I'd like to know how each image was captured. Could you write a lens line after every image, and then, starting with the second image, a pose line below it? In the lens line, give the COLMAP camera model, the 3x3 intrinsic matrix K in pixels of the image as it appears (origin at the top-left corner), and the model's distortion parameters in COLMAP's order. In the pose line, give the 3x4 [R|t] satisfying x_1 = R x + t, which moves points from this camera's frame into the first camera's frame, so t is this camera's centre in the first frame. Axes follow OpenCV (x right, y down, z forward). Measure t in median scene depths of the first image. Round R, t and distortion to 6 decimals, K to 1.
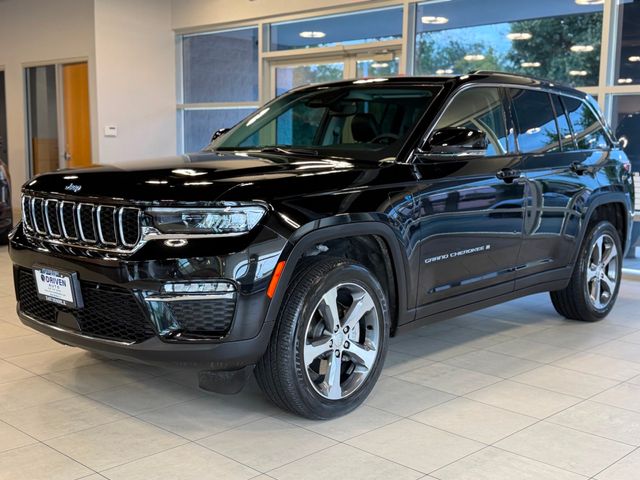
lens RADIAL K [[786.9, 0, 320.0], [0, 786.9, 240.0], [0, 0, 1]] dist [0.178401, -0.414553]
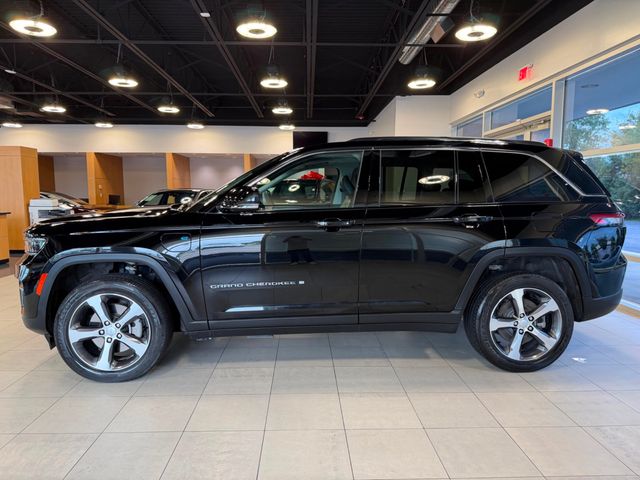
lens RADIAL K [[446.2, 0, 320.0], [0, 446.2, 240.0], [0, 0, 1]] dist [0.041500, -0.004420]
pose [[0.718141, 0.060145, -0.693294, 0.721632], [-0.074634, 0.997169, 0.009197, -0.066624], [0.691884, 0.045139, 0.720596, 0.536301]]
